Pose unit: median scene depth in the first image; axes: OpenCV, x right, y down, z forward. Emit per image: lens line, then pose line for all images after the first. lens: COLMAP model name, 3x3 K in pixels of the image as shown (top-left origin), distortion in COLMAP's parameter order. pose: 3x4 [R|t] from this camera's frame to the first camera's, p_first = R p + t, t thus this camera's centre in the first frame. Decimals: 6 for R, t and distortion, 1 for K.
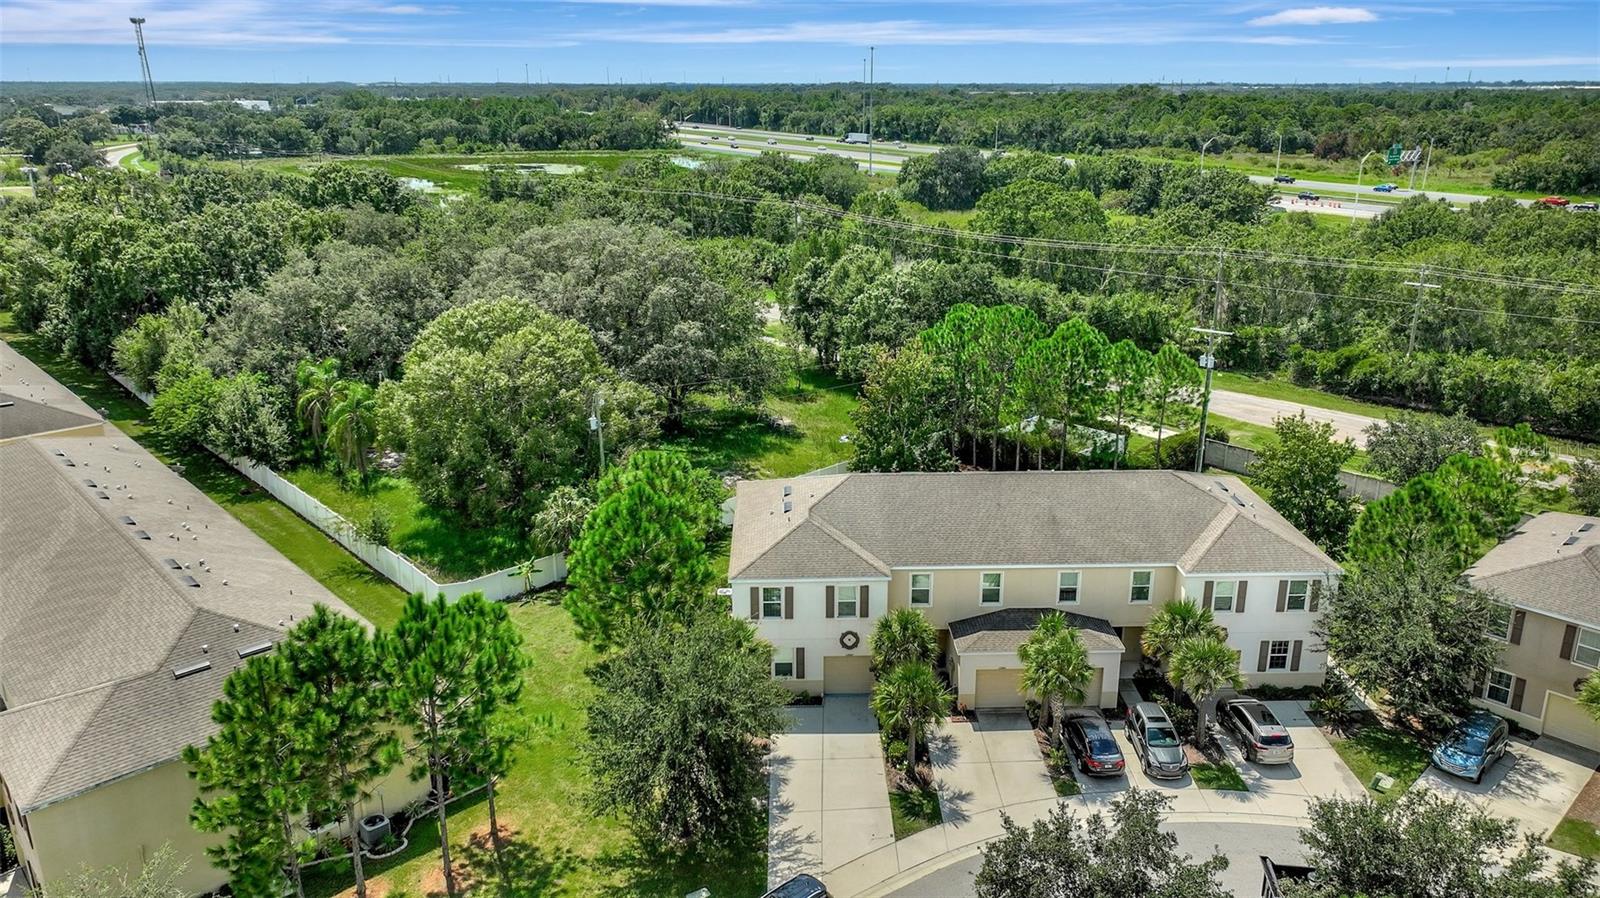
lens RADIAL K [[1167.7, 0, 777.5], [0, 1167.7, 419.5], [0, 0, 1]] dist [0.008872, 0.004003]
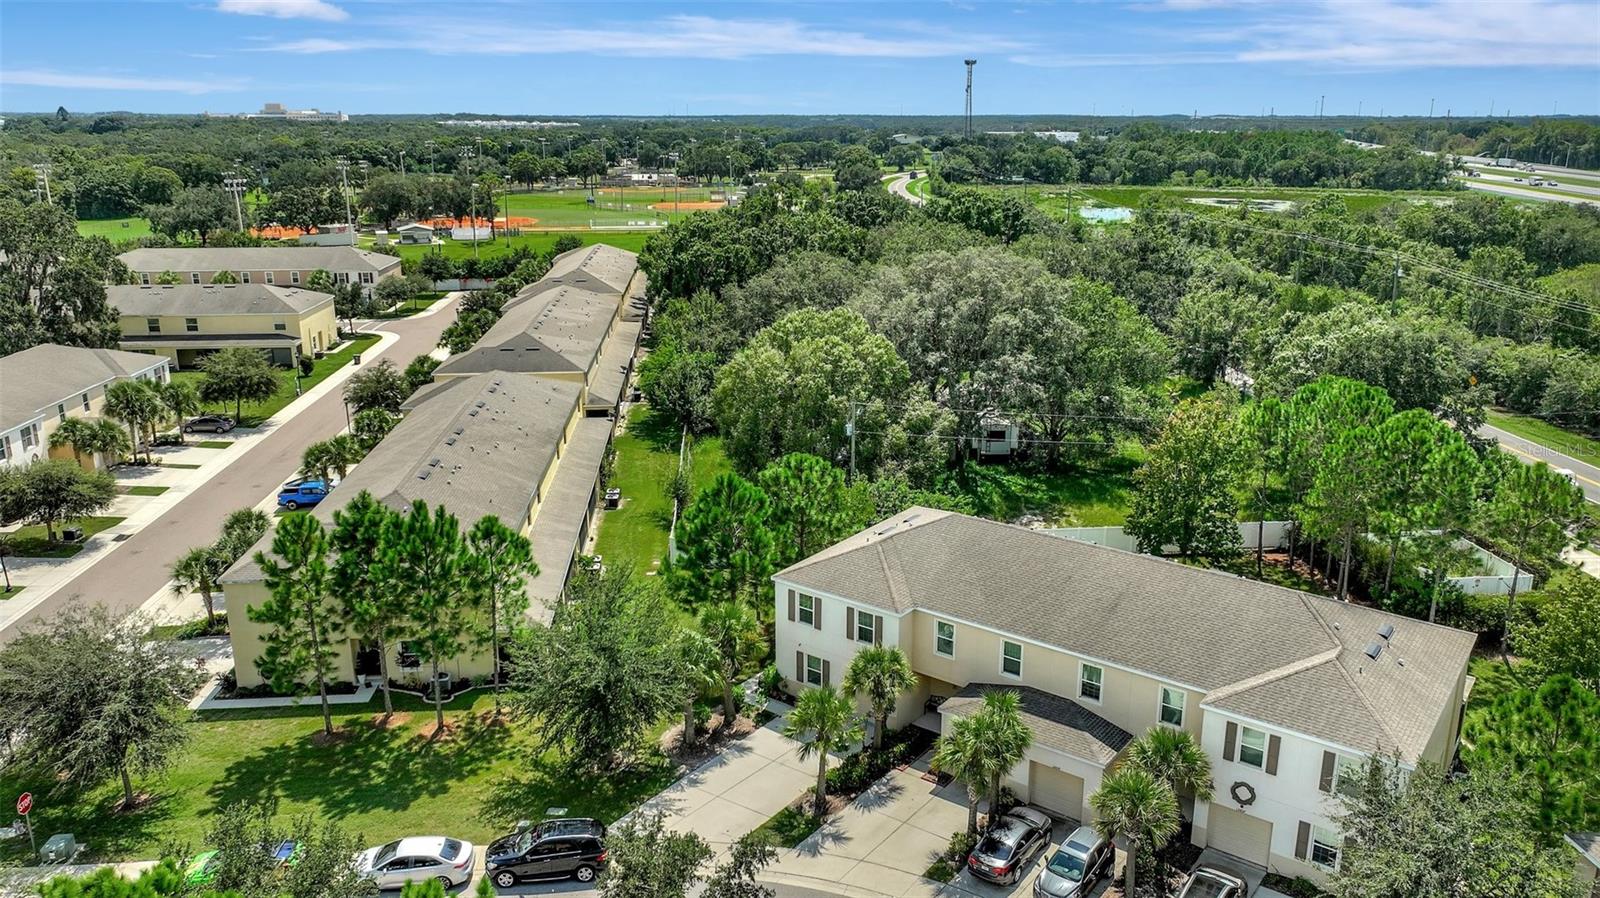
lens RADIAL K [[1167.7, 0, 804.7], [0, 1167.7, 437.5], [0, 0, 1]] dist [0.008872, 0.004003]
pose [[0.779114, 0.168630, -0.603776, 0.100148], [-0.175890, 0.983256, 0.047647, -0.007349], [0.601701, 0.069076, 0.795729, 0.026468]]
